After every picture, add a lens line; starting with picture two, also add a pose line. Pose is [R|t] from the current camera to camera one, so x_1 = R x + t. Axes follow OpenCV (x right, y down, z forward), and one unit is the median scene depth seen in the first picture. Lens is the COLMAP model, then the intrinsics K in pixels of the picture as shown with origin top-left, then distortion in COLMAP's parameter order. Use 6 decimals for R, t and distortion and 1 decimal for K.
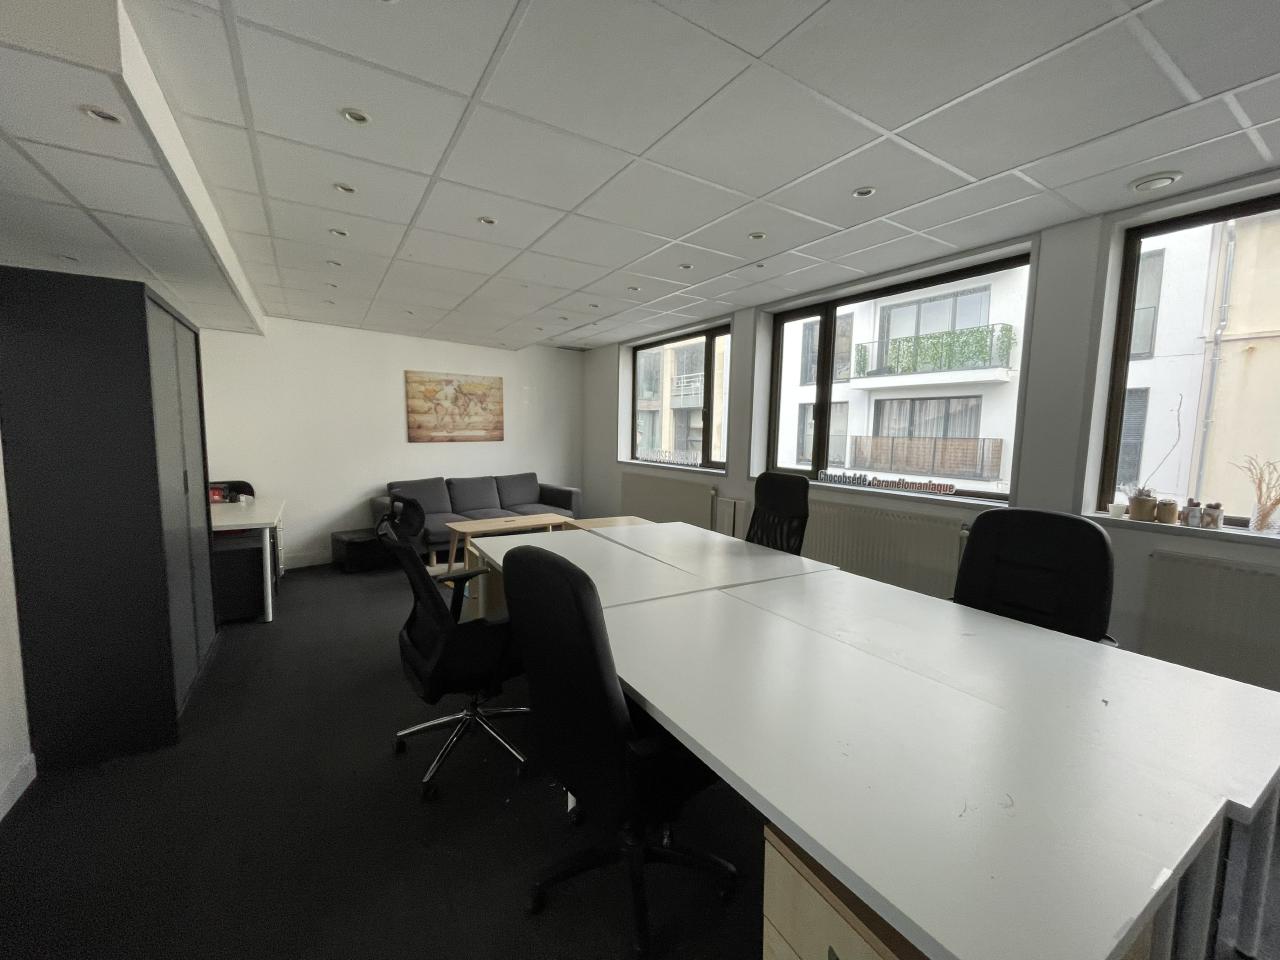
lens RADIAL K [[524.0, 0, 635.3], [0, 524.0, 487.1], [0, 0, 1]] dist [0.001859, 0.000015]
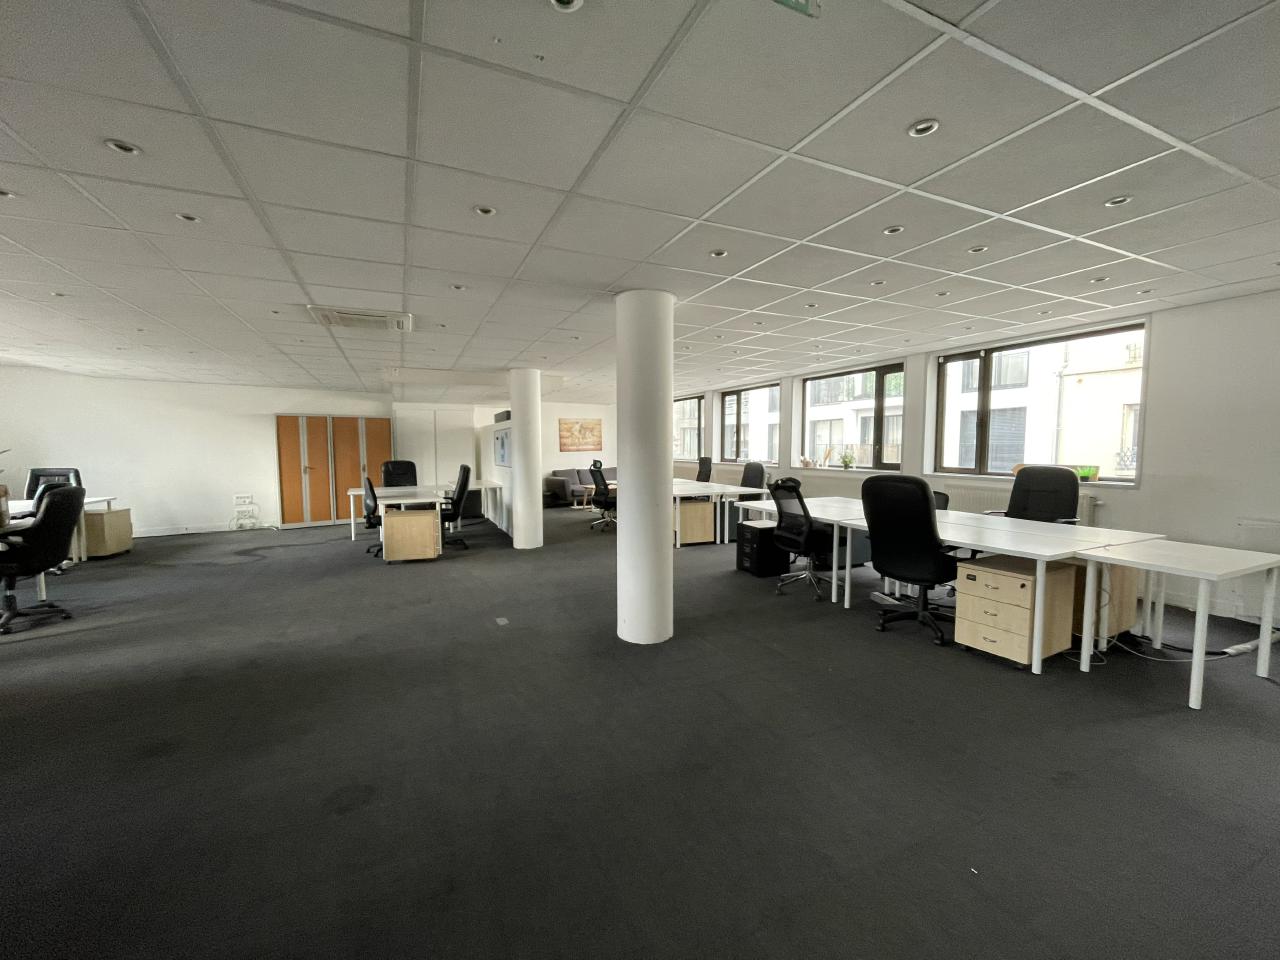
lens RADIAL K [[524.0, 0, 638.5], [0, 524.0, 480.2], [0, 0, 1]] dist [0.001859, 0.000015]
pose [[0.991753, -0.015592, -0.127214, 0.140213], [0.010465, 0.999110, -0.040868, 0.111505], [0.127738, 0.039200, 0.991033, -0.992808]]
